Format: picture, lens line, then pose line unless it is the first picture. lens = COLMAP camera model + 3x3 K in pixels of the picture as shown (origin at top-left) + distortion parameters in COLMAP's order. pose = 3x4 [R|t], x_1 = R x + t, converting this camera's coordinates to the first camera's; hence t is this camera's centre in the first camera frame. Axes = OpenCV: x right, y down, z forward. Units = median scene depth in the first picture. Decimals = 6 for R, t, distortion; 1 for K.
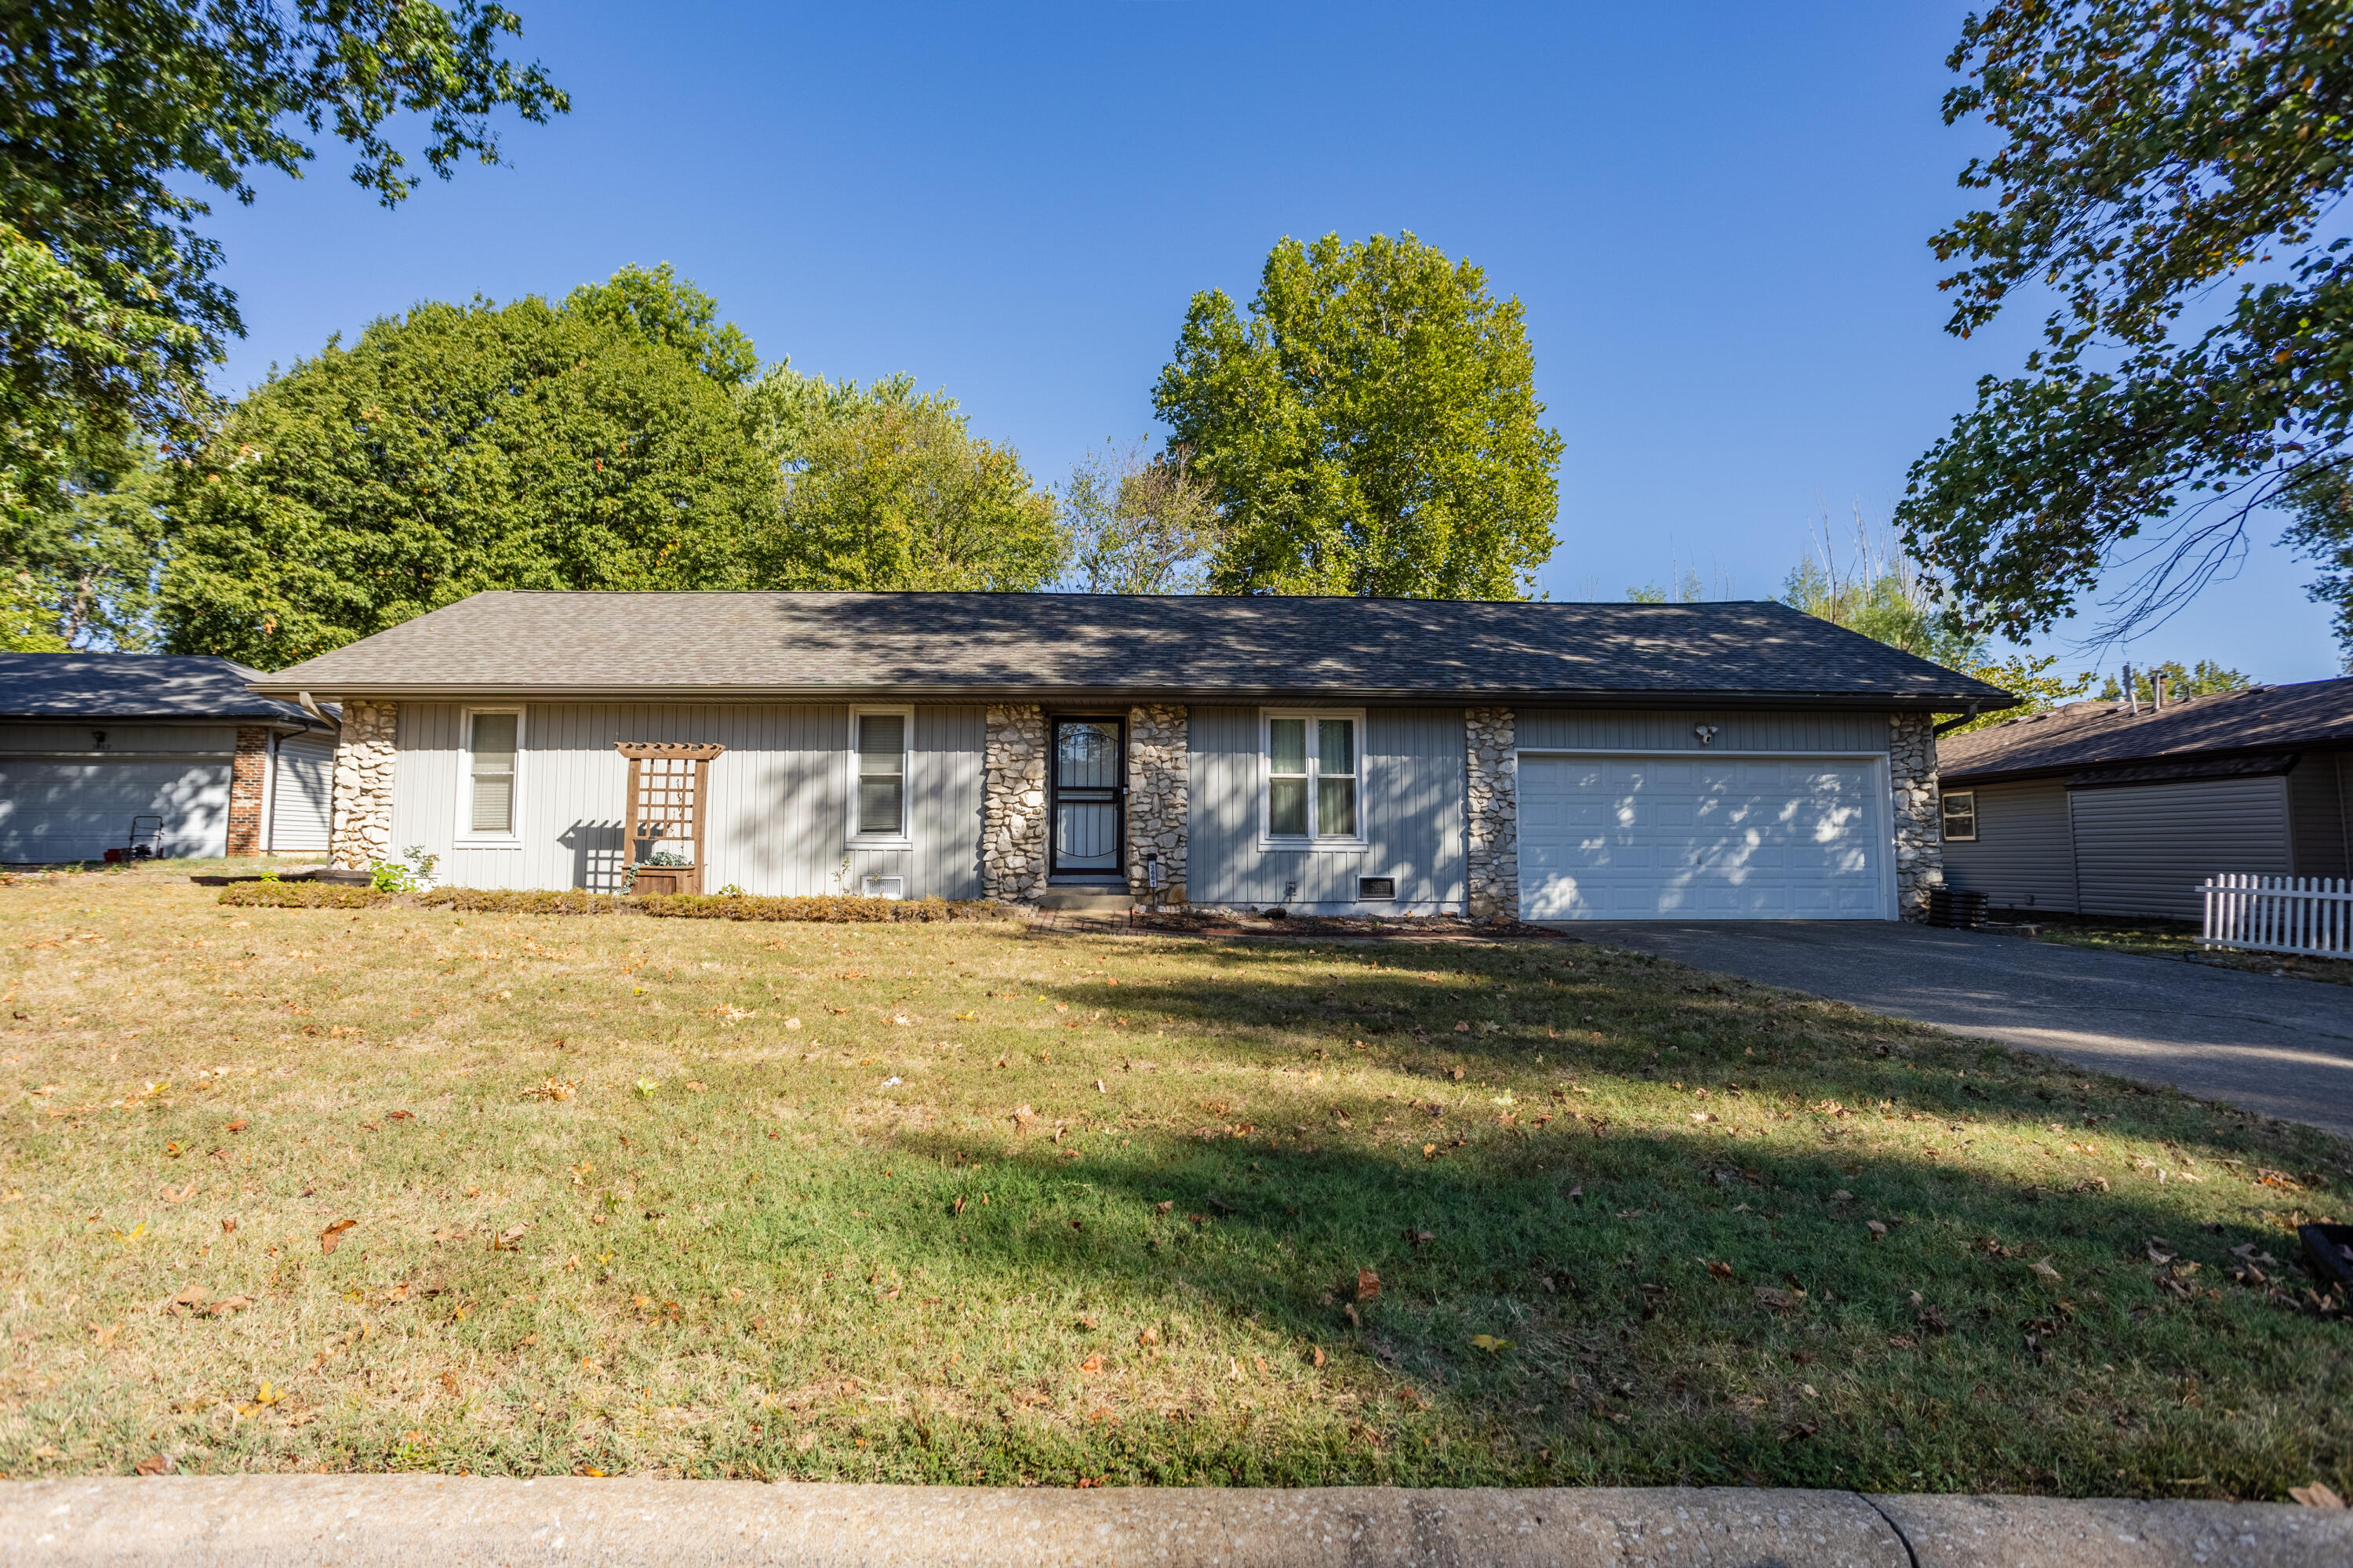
lens RADIAL K [[1098.2, 0, 1120.5], [0, 1098.2, 781.3], [0, 0, 1]] dist [-0.000011, 0.000074]
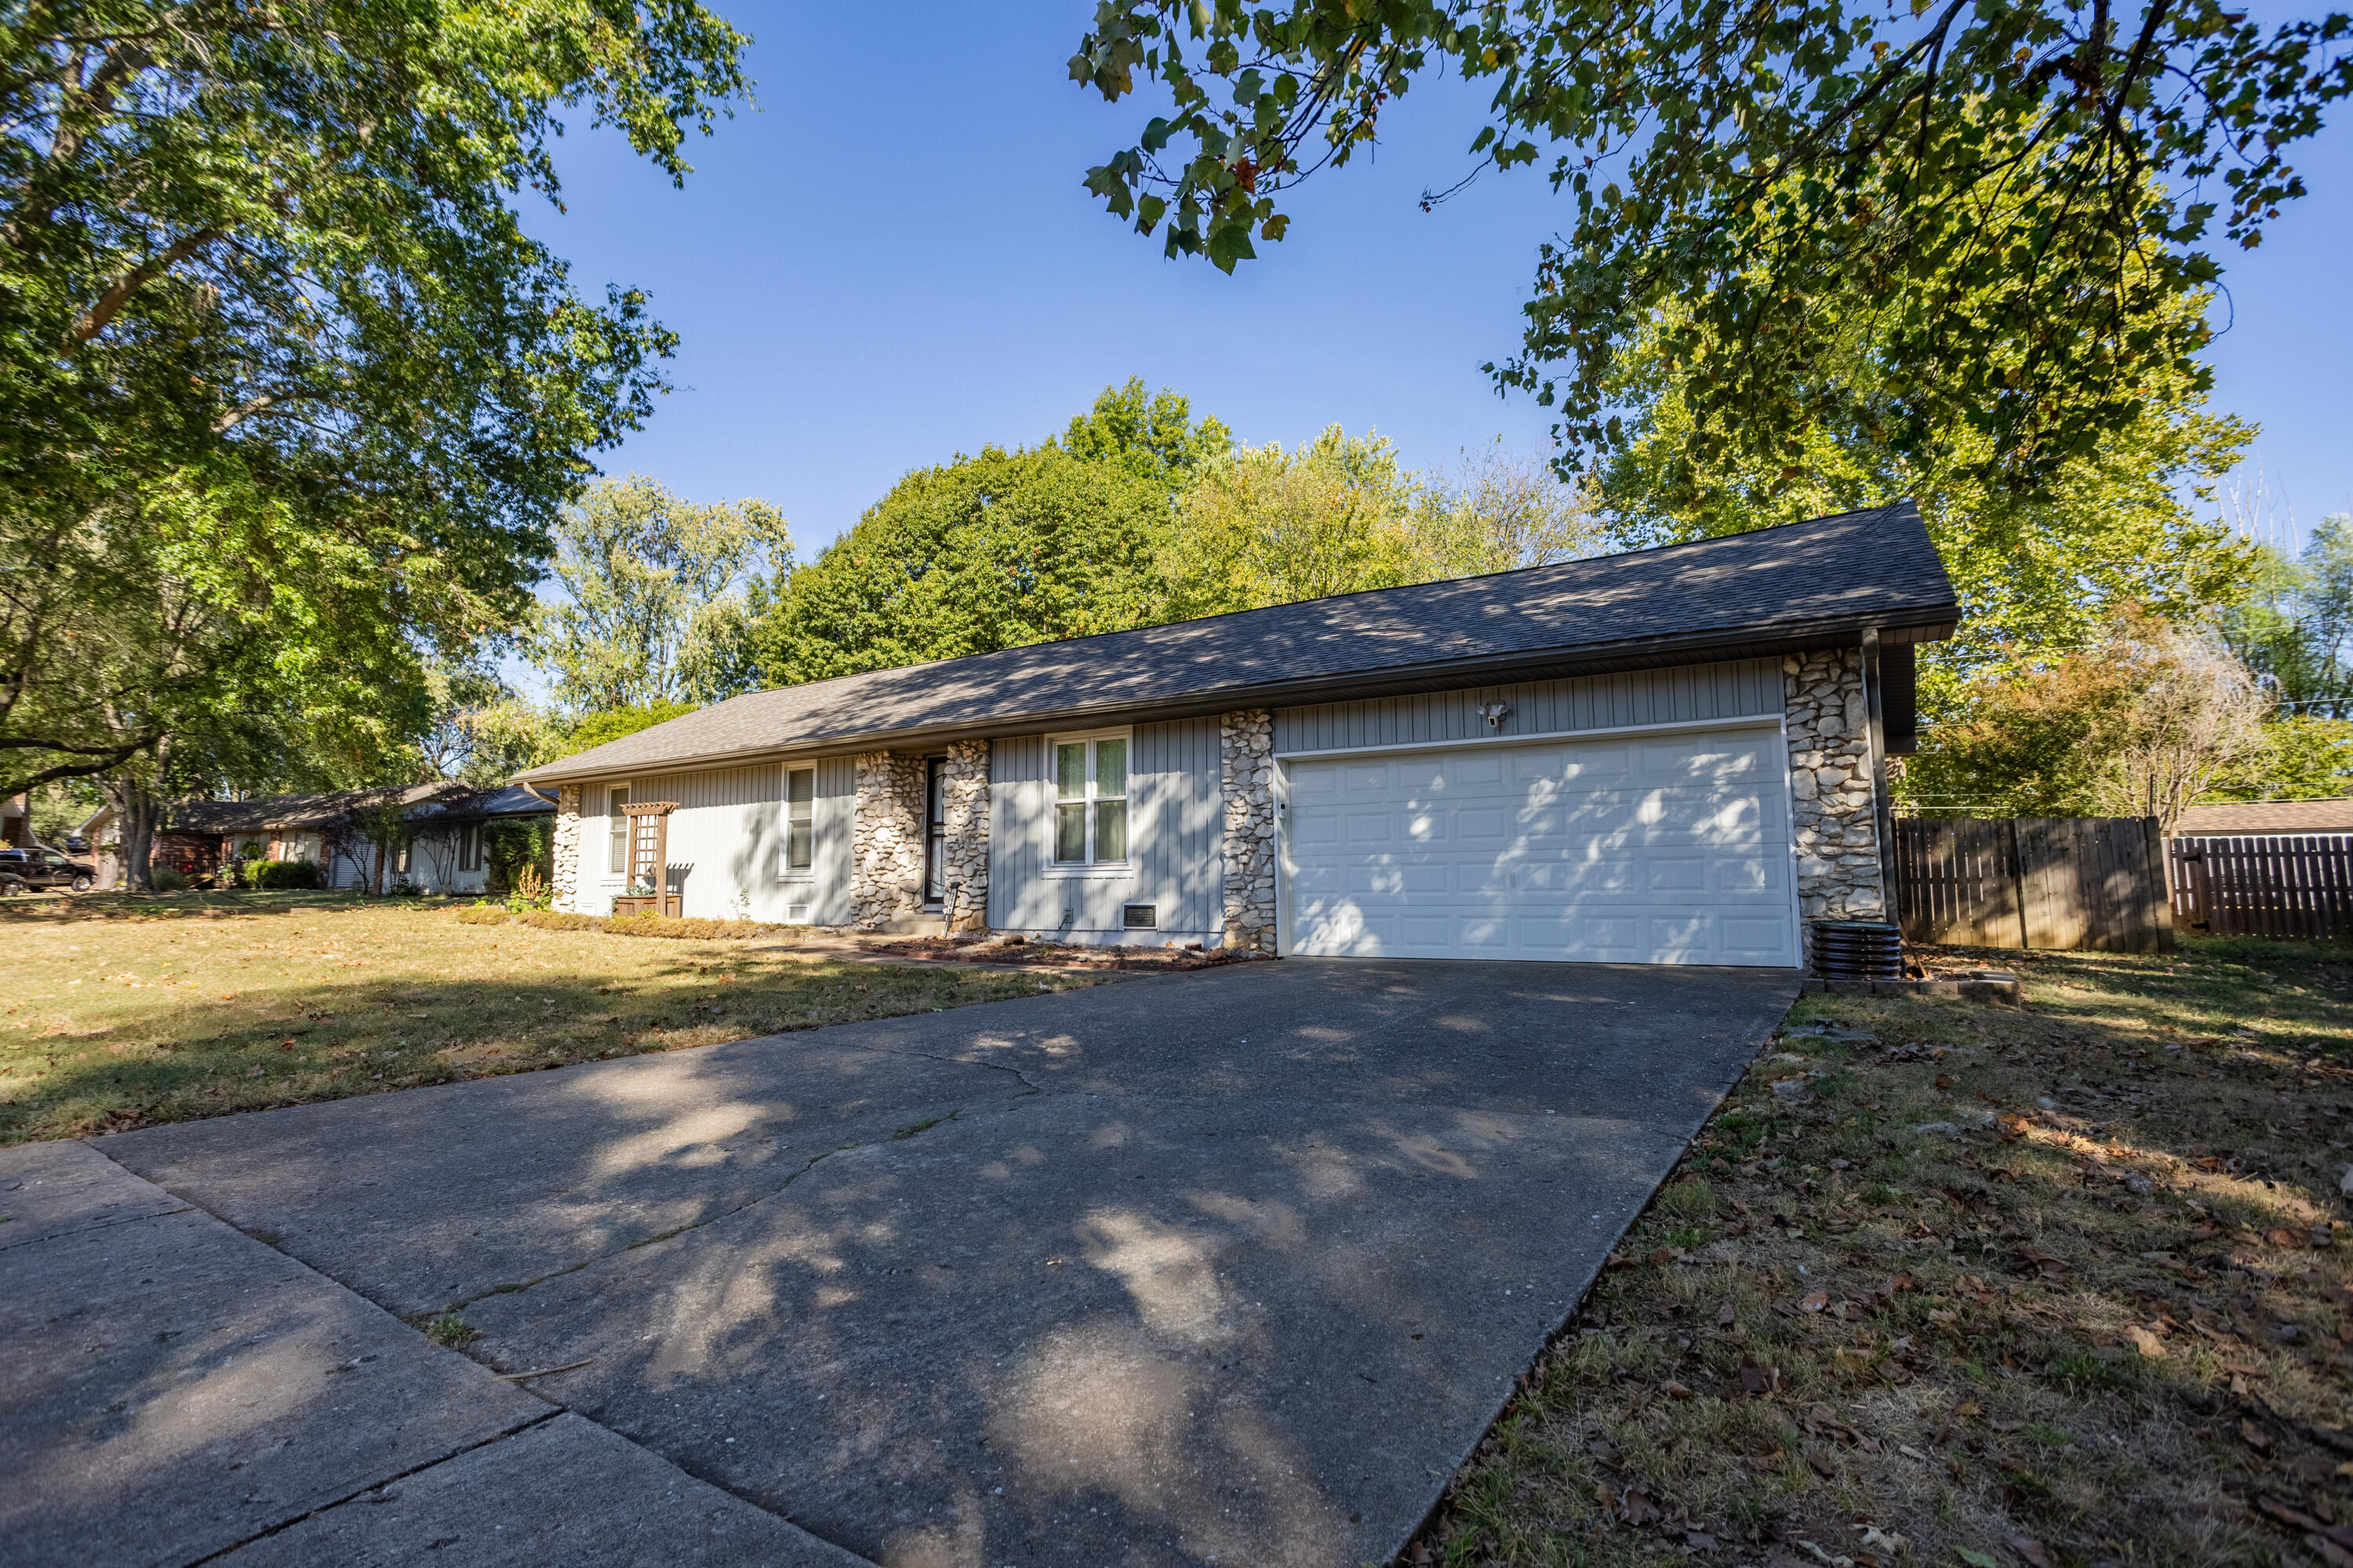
lens RADIAL K [[1098.2, 0, 1120.5], [0, 1098.2, 781.3], [0, 0, 1]] dist [-0.000011, 0.000074]
pose [[0.813861, -0.066859, -0.577200, 0.759194], [0.046385, 0.997664, -0.050159, 0.028834], [0.579205, 0.014049, 0.815061, 0.229511]]
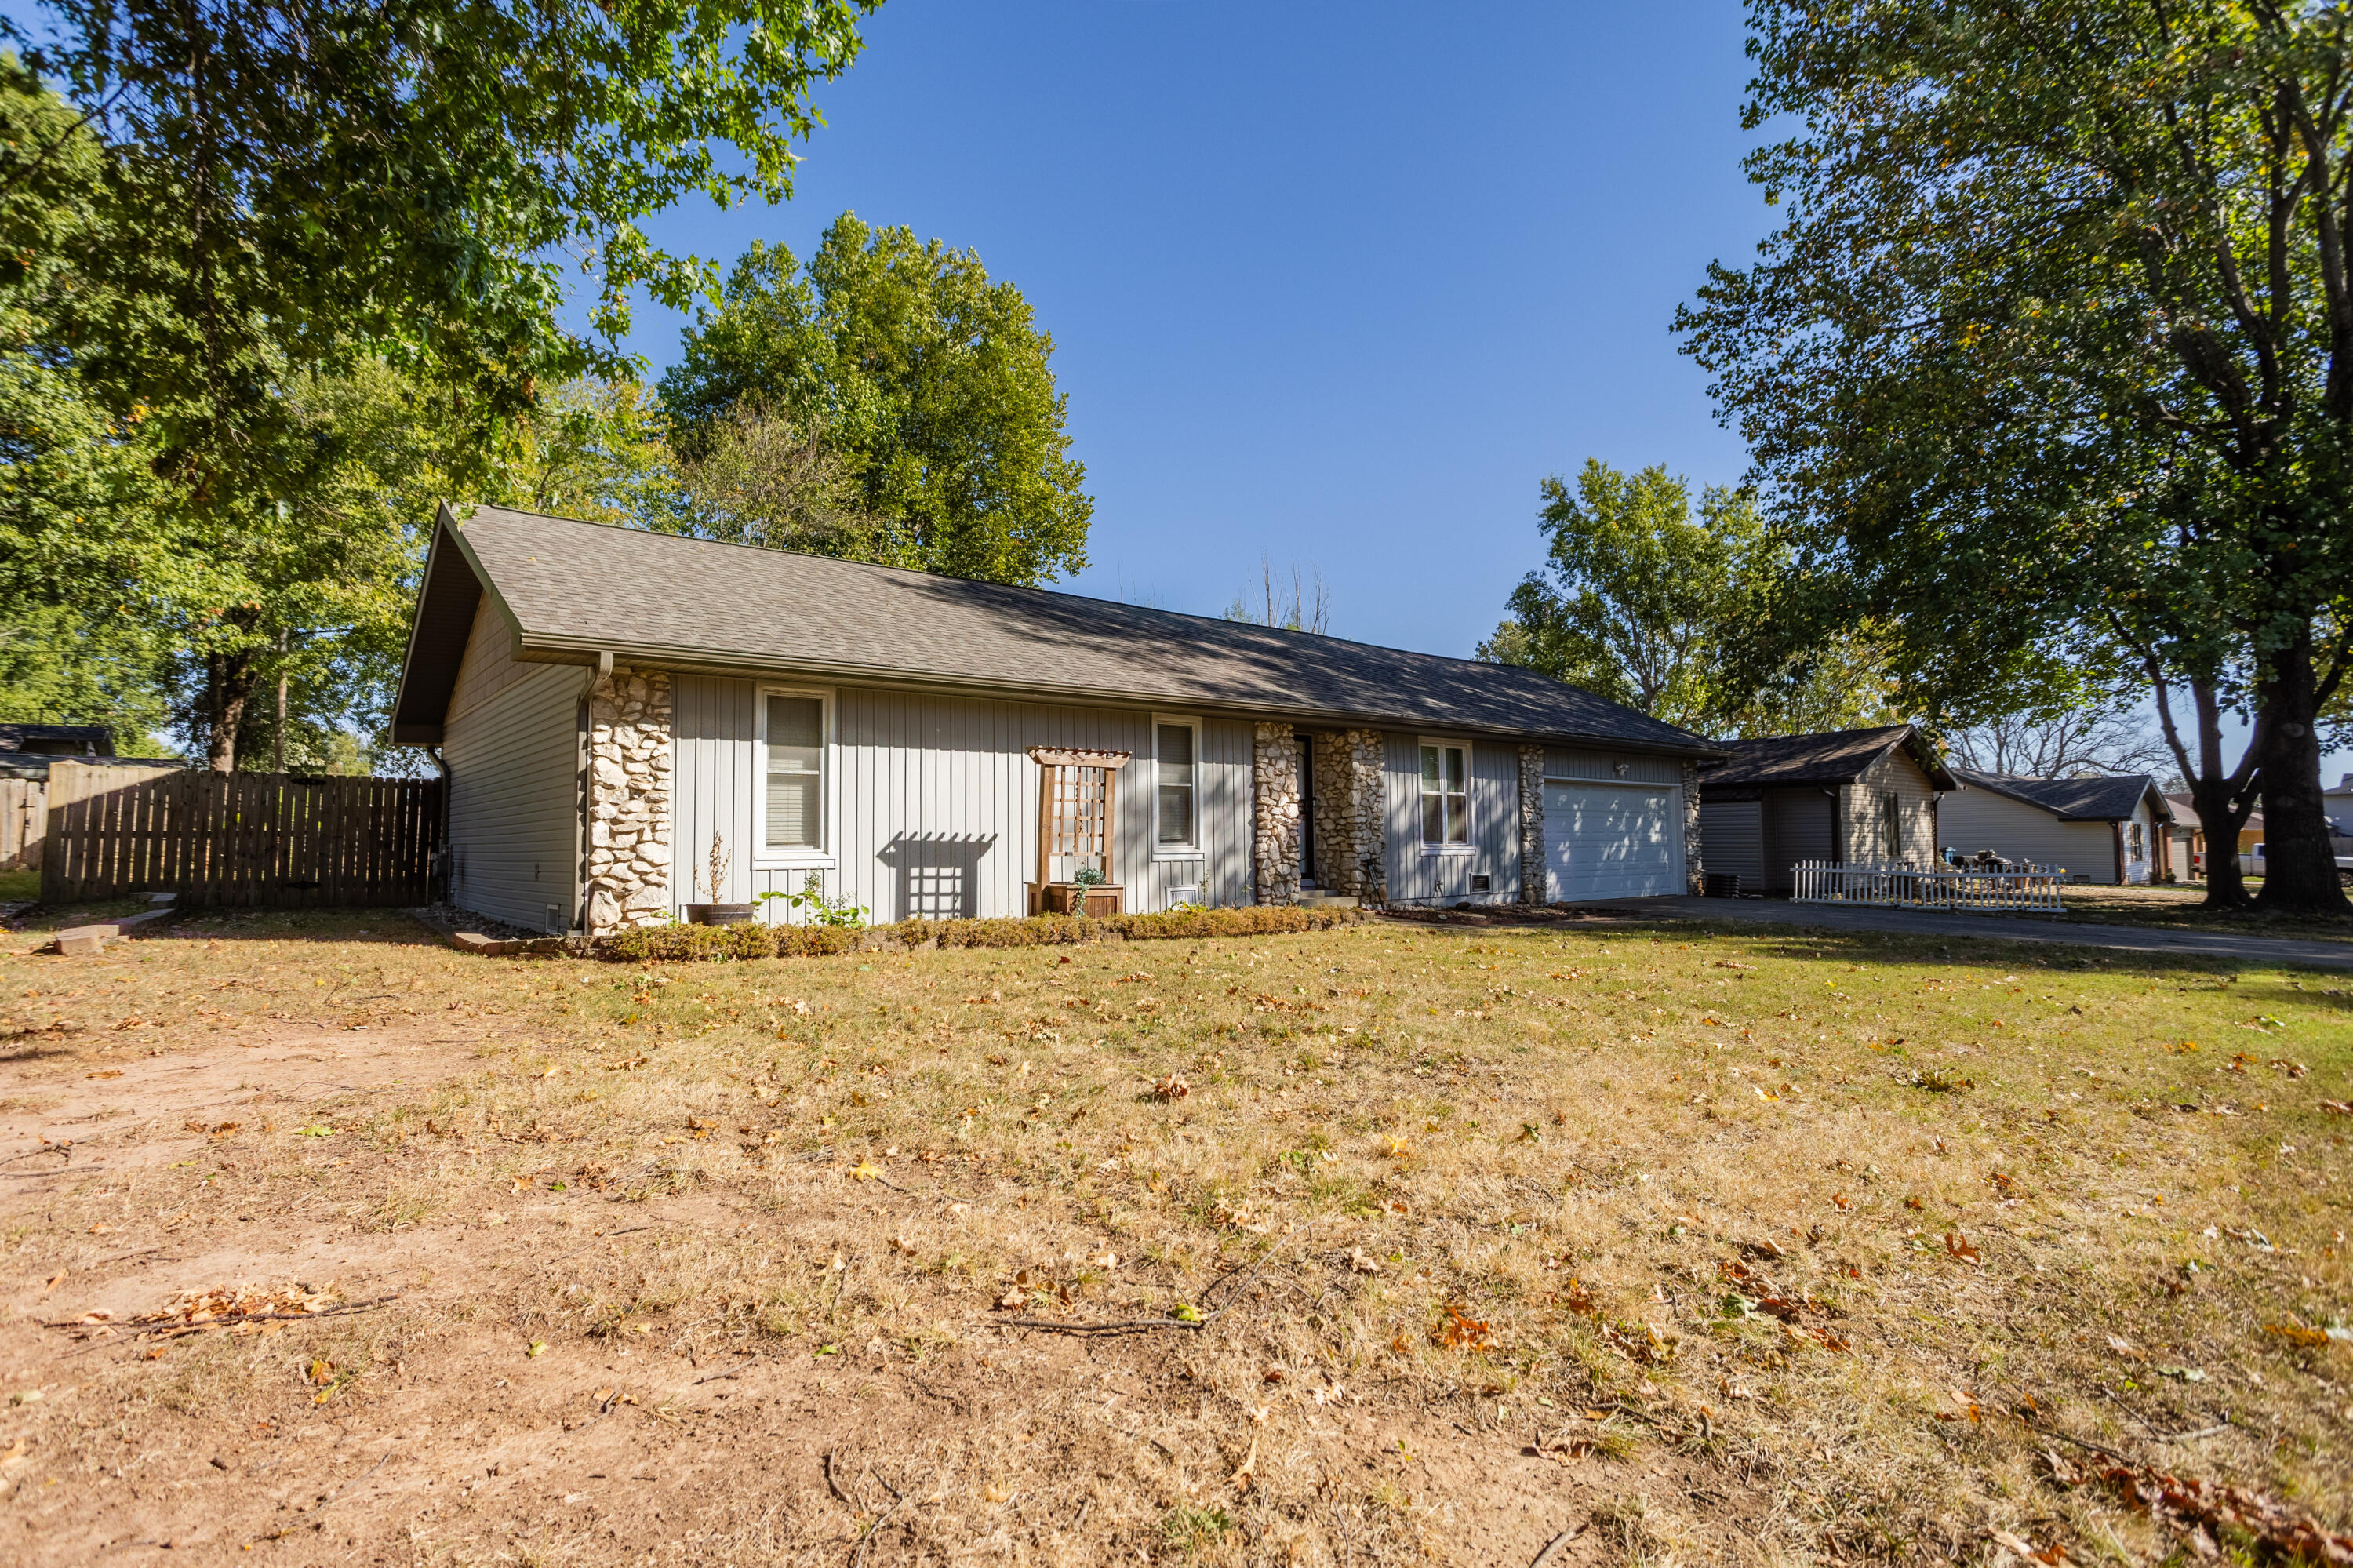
lens RADIAL K [[1098.2, 0, 1120.5], [0, 1098.2, 781.3], [0, 0, 1]] dist [-0.000011, 0.000074]
pose [[0.799074, 0.023991, 0.600754, -0.858302], [-0.034433, 0.999390, 0.005890, -0.013520], [-0.600246, -0.025392, 0.799412, 0.236210]]
